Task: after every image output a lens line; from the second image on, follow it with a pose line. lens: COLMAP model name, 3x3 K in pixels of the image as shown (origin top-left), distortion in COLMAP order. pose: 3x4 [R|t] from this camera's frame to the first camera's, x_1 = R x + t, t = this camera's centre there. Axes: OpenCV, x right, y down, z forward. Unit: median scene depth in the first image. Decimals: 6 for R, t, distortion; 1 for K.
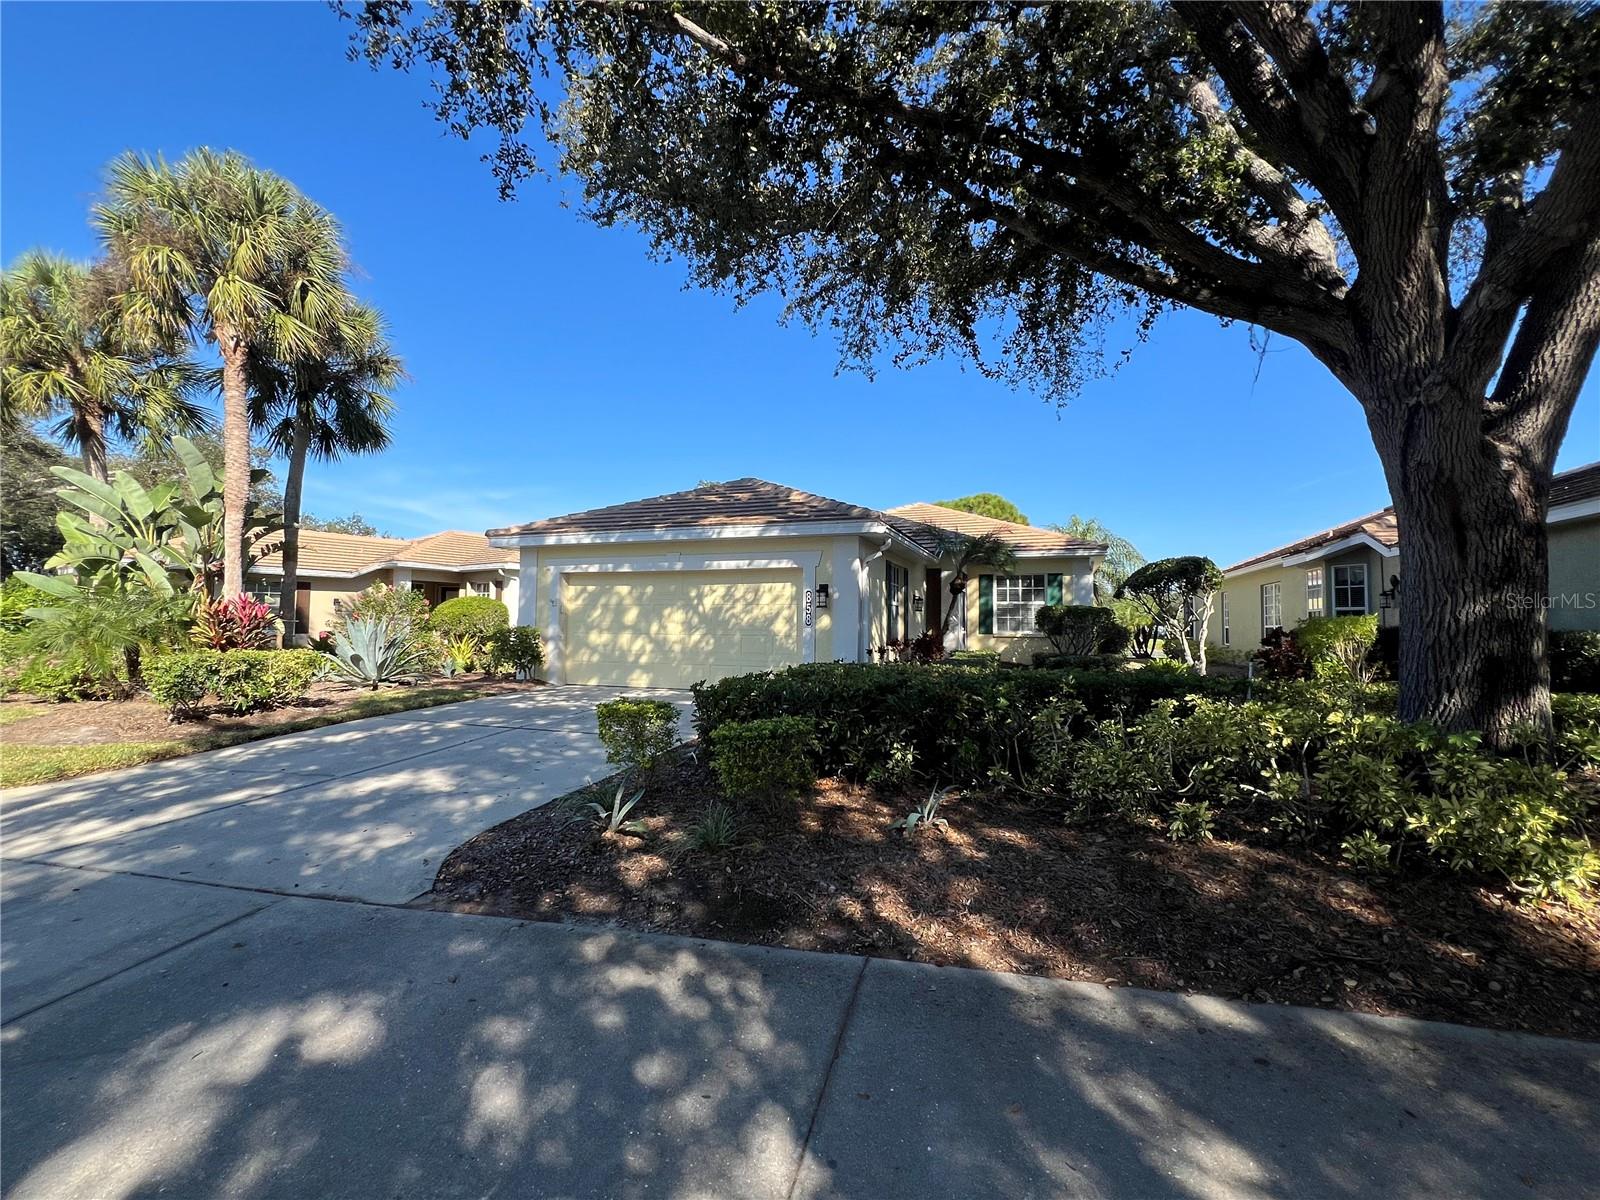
lens RADIAL K [[701.8, 0, 801.8], [0, 701.8, 591.9], [0, 0, 1]] dist [-0.000779, -0.000434]
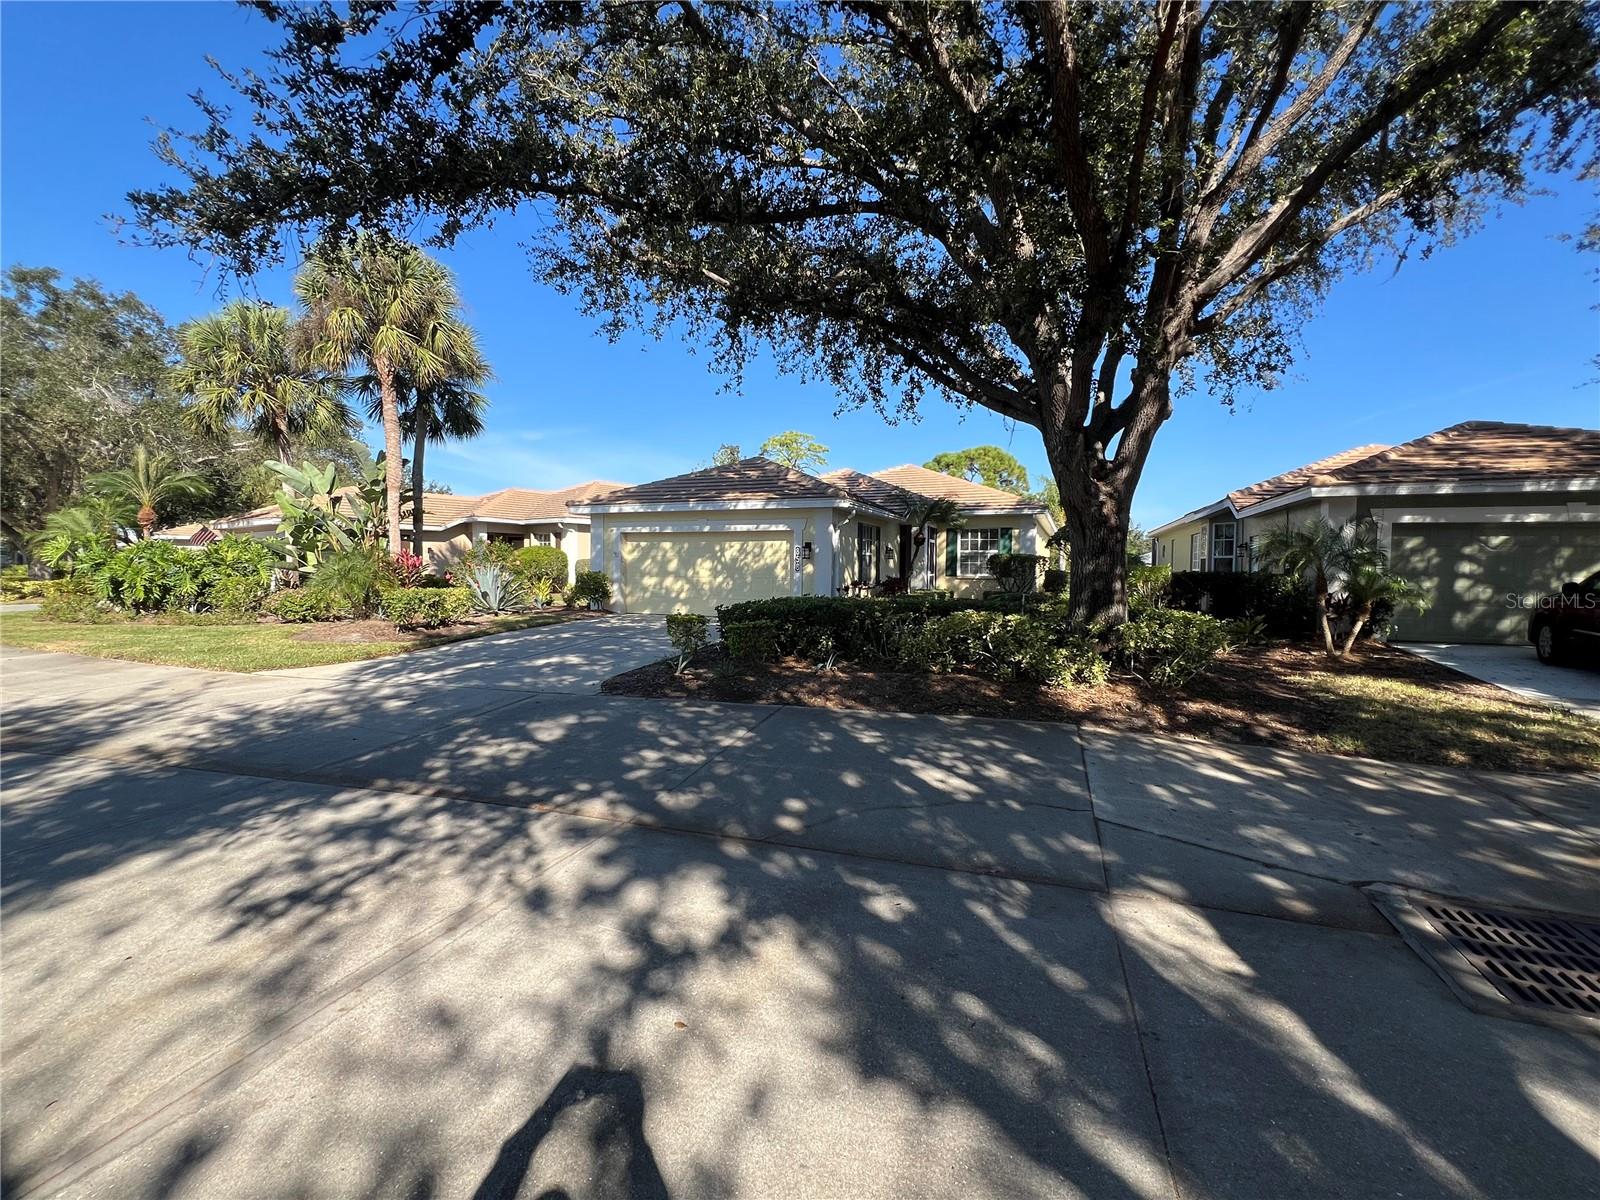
lens RADIAL K [[701.8, 0, 801.1], [0, 701.8, 599.0], [0, 0, 1]] dist [-0.000779, -0.000434]
pose [[0.999293, 0.000435, -0.037604, 0.066592], [0.003117, 0.995535, 0.094343, -0.029230], [0.037477, -0.094394, 0.994829, -0.404619]]
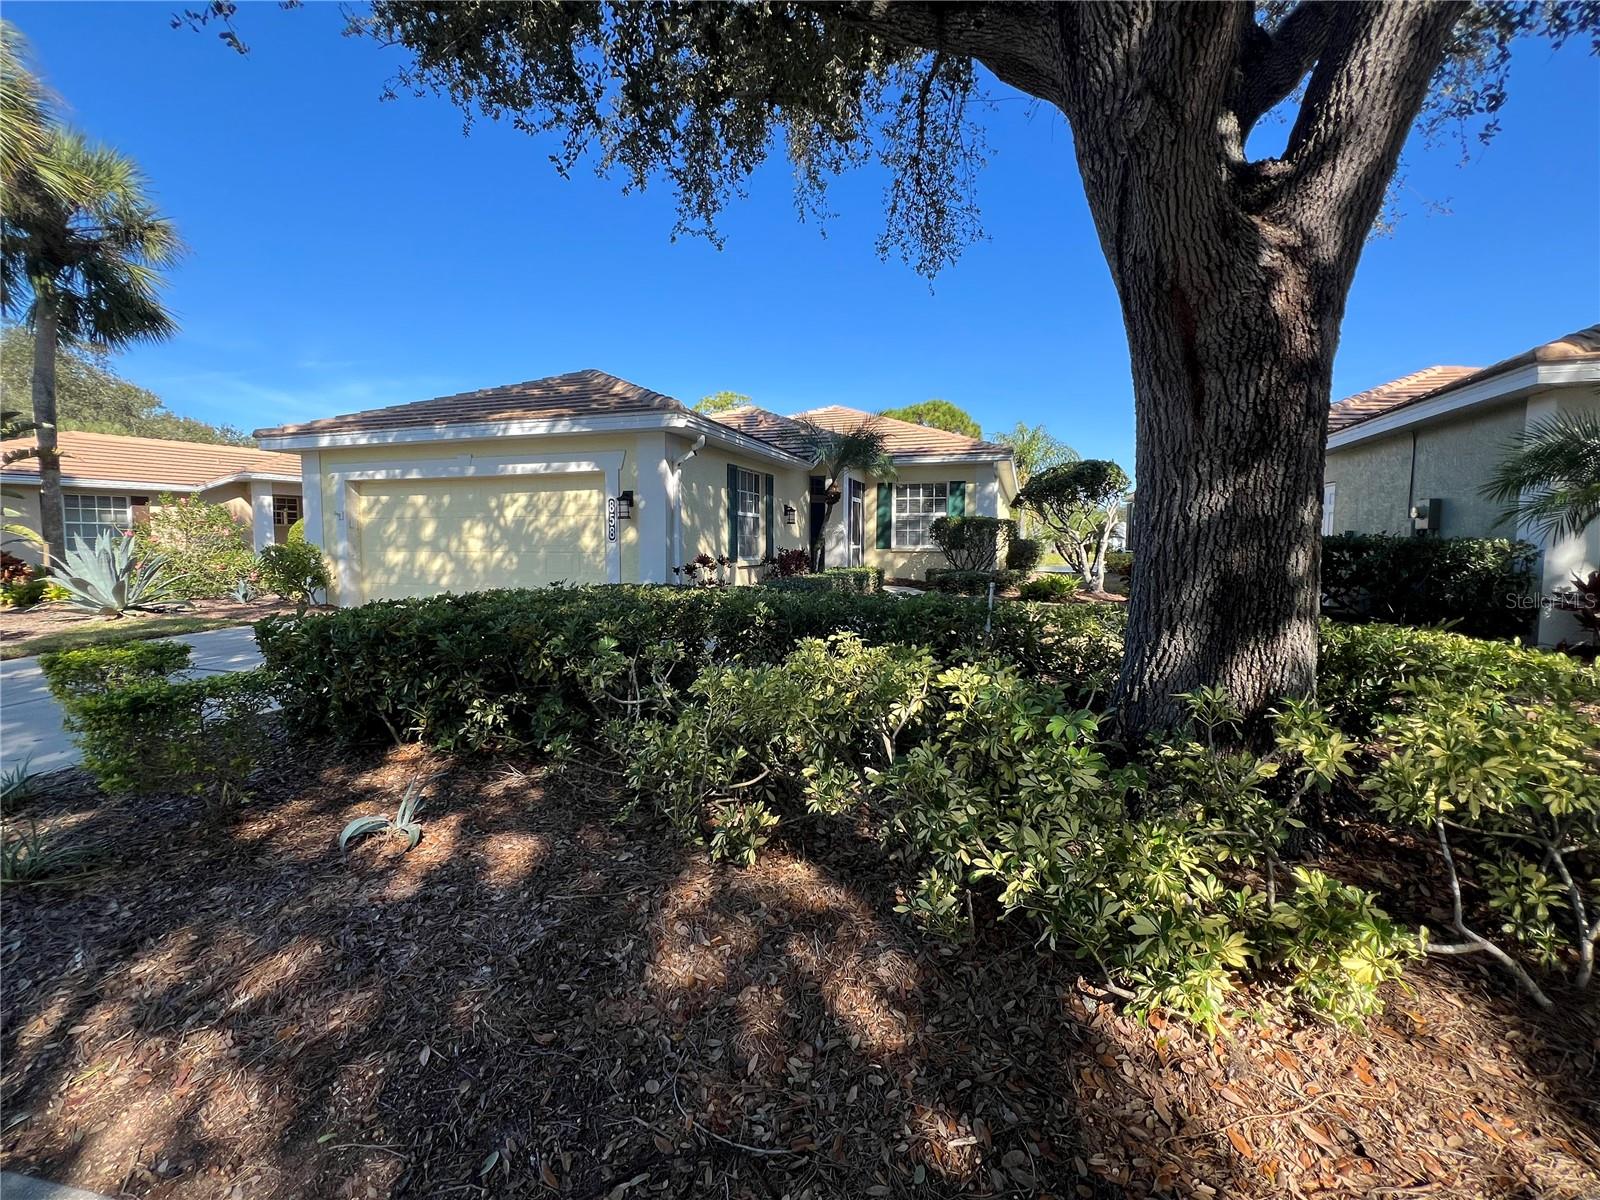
lens RADIAL K [[701.8, 0, 803.0], [0, 701.8, 593.9], [0, 0, 1]] dist [-0.000779, -0.000434]
pose [[0.999613, -0.009112, 0.026300, 0.207927], [0.005852, 0.992578, 0.121466, 0.010368], [-0.027212, -0.121265, 0.992247, 0.133967]]
